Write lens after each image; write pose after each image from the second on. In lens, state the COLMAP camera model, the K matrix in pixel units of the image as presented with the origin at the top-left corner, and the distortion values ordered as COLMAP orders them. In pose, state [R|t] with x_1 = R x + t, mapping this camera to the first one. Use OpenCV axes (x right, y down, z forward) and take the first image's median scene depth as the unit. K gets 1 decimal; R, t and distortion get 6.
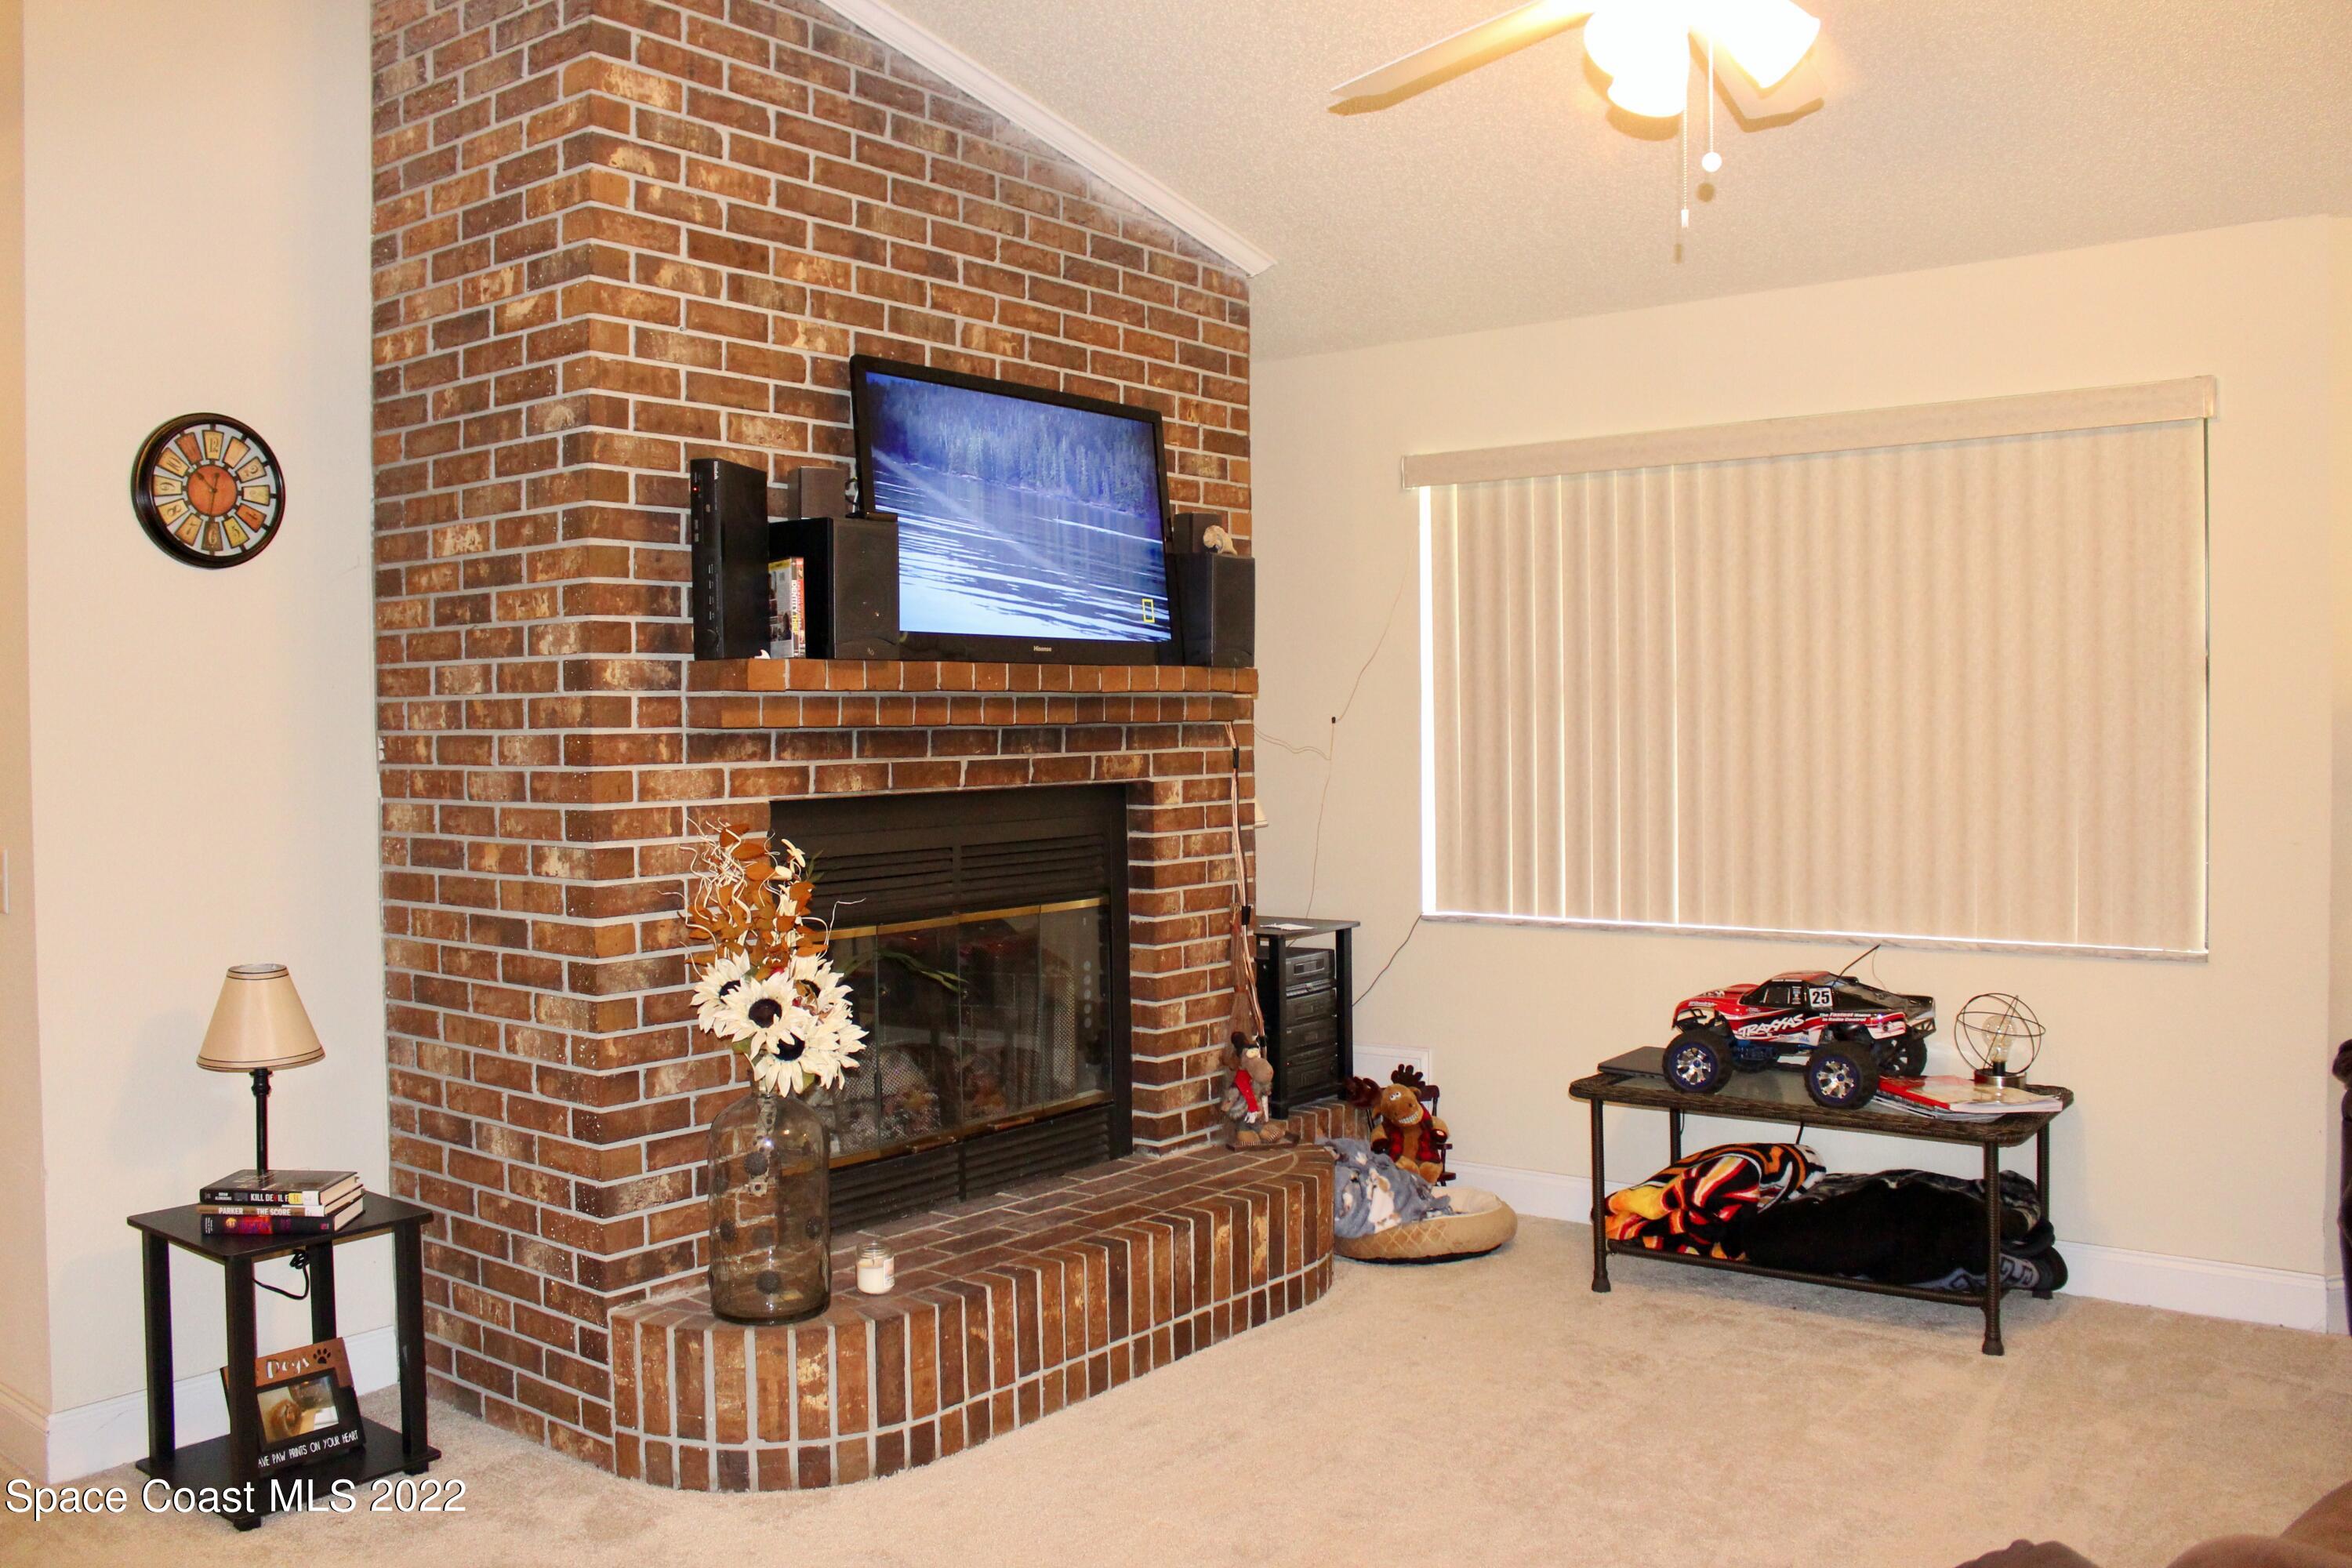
lens RADIAL K [[1938.0, 0, 1166.7], [0, 1938.0, 767.6], [0, 0, 1]] dist [-0.153899, 0.117114]
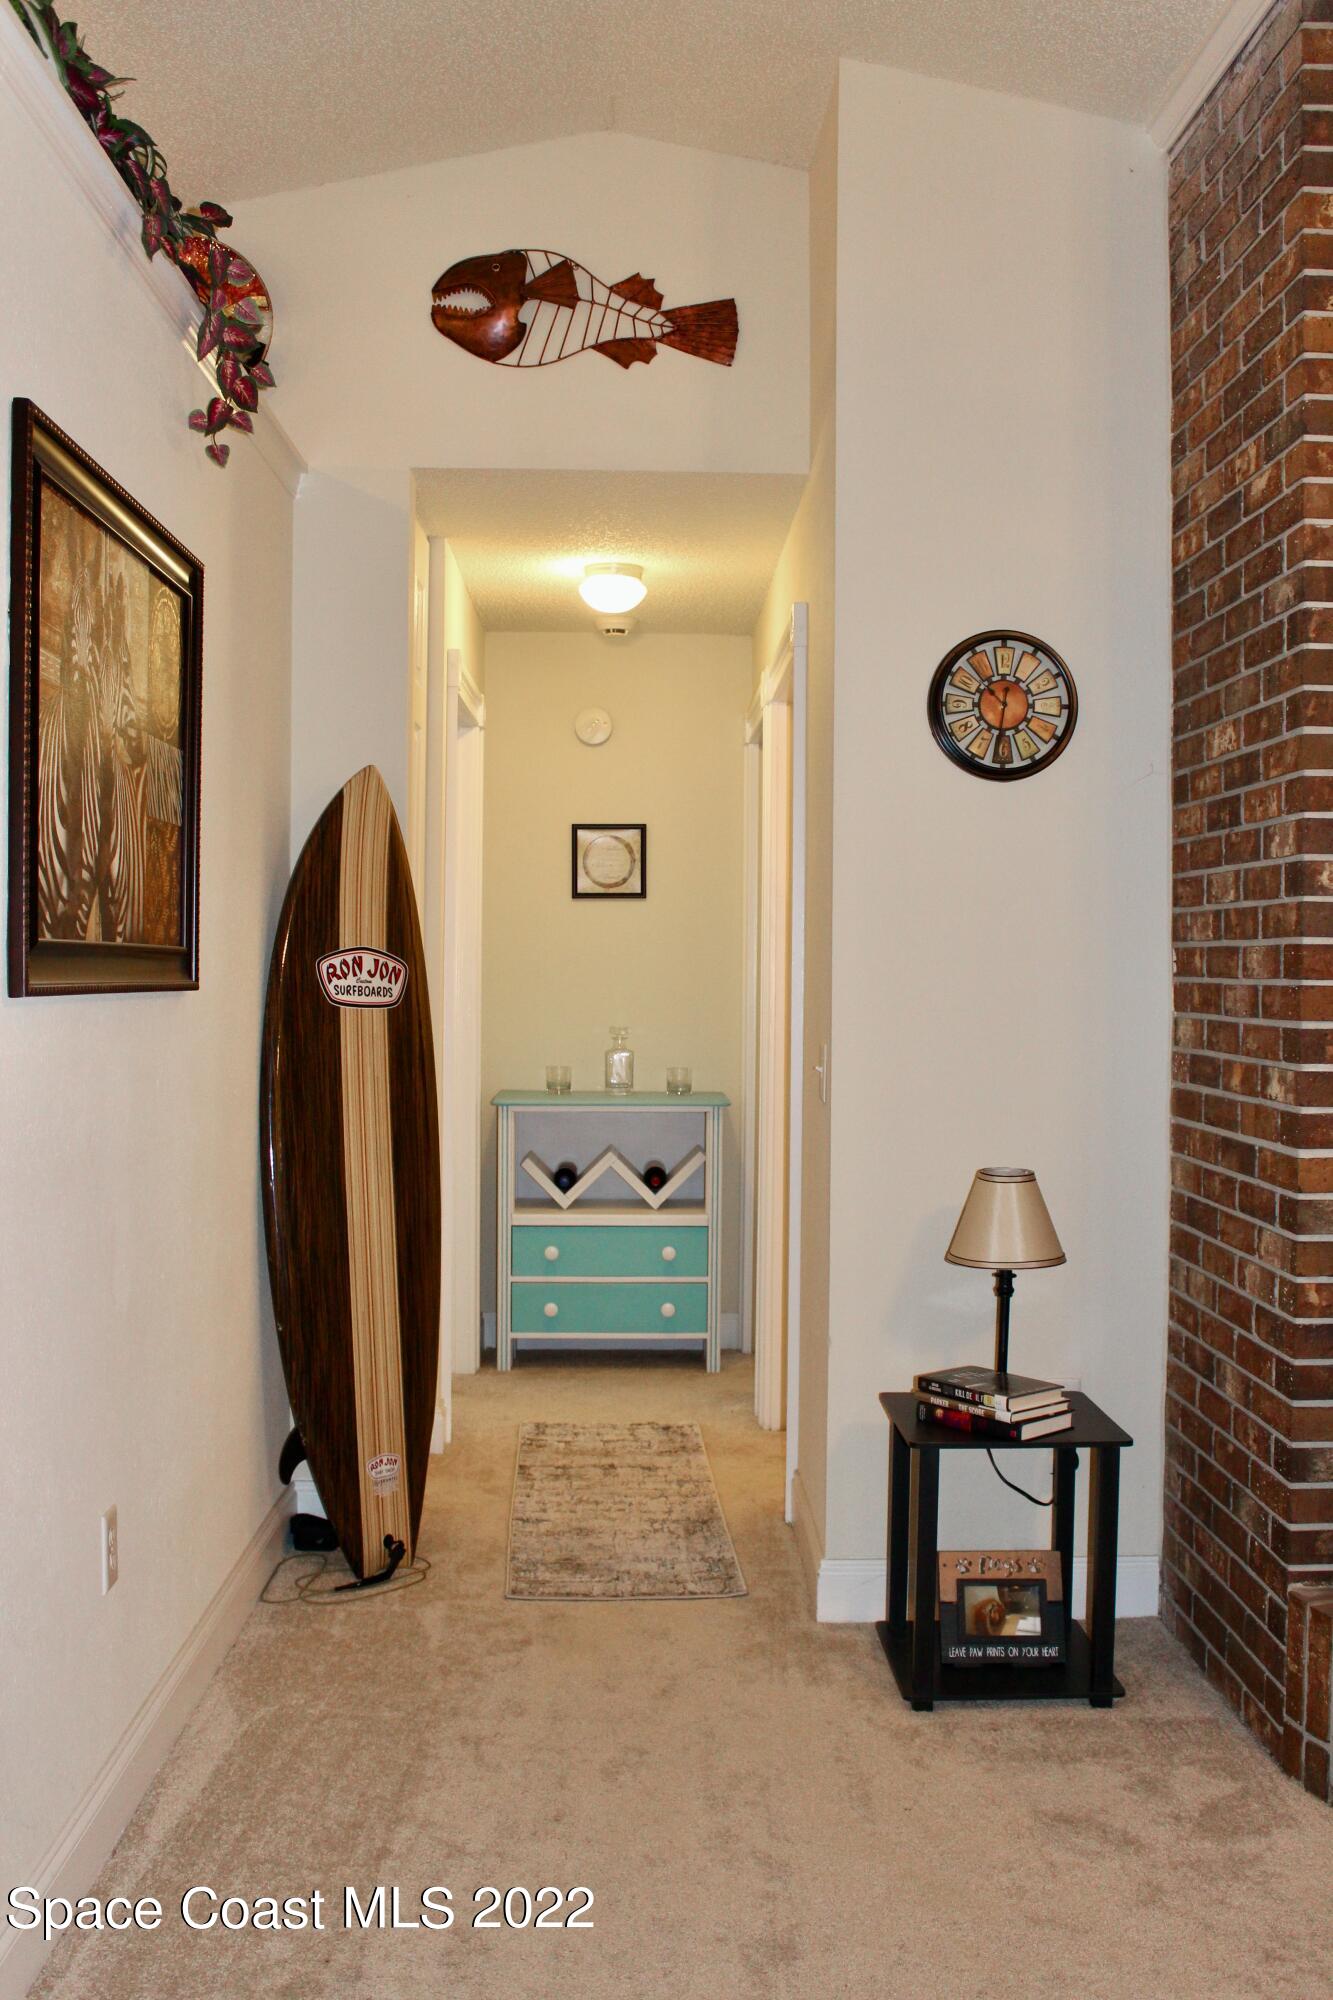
lens RADIAL K [[1952.9, 0, 673.5], [0, 1952.9, 1000.6], [0, 0, 1]] dist [-0.098271, 0.000000]
pose [[0.636874, 0.029597, -0.770399, 0.199307], [-0.033018, 0.999393, 0.011100, 0.008309], [0.770260, 0.018367, 0.637465, 0.179360]]
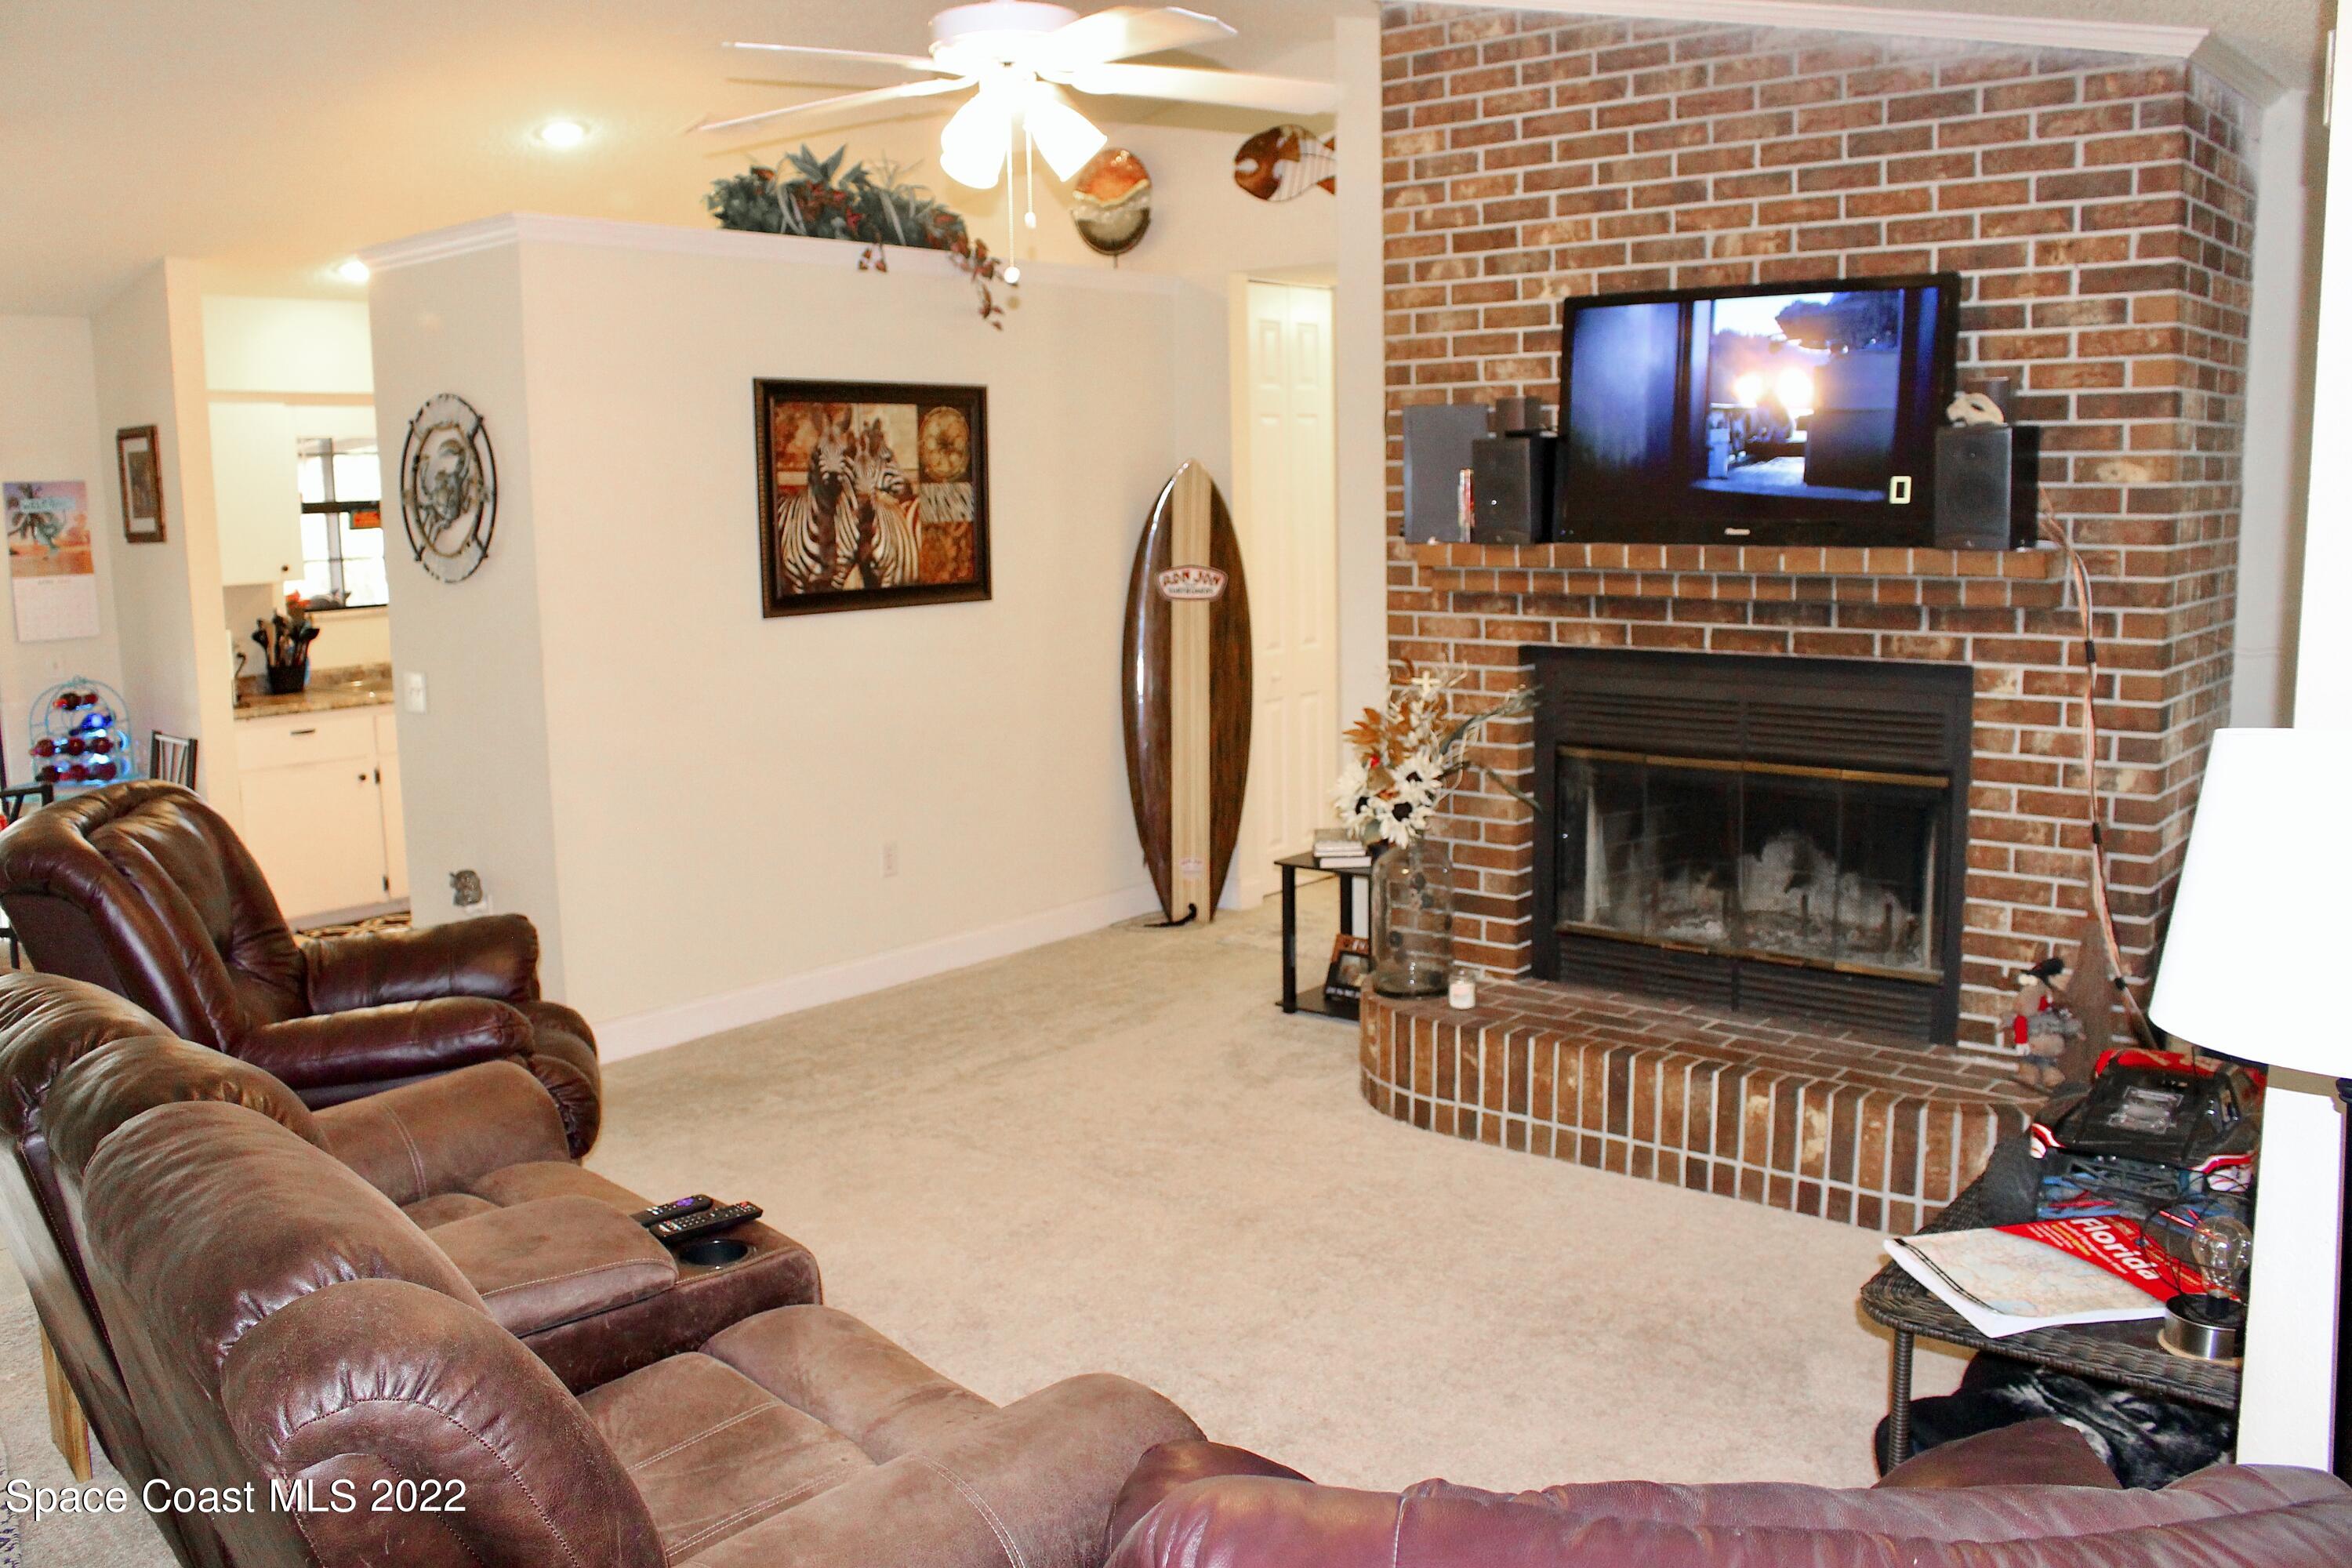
lens RADIAL K [[1938.0, 0, 1171.3], [0, 1938.0, 768.7], [0, 0, 1]] dist [-0.153899, 0.117114]
pose [[-0.028843, 0.157927, -0.987029, 1.181511], [-0.004569, 0.987409, 0.158122, -0.112598], [0.999574, 0.009071, -0.027758, 0.816398]]
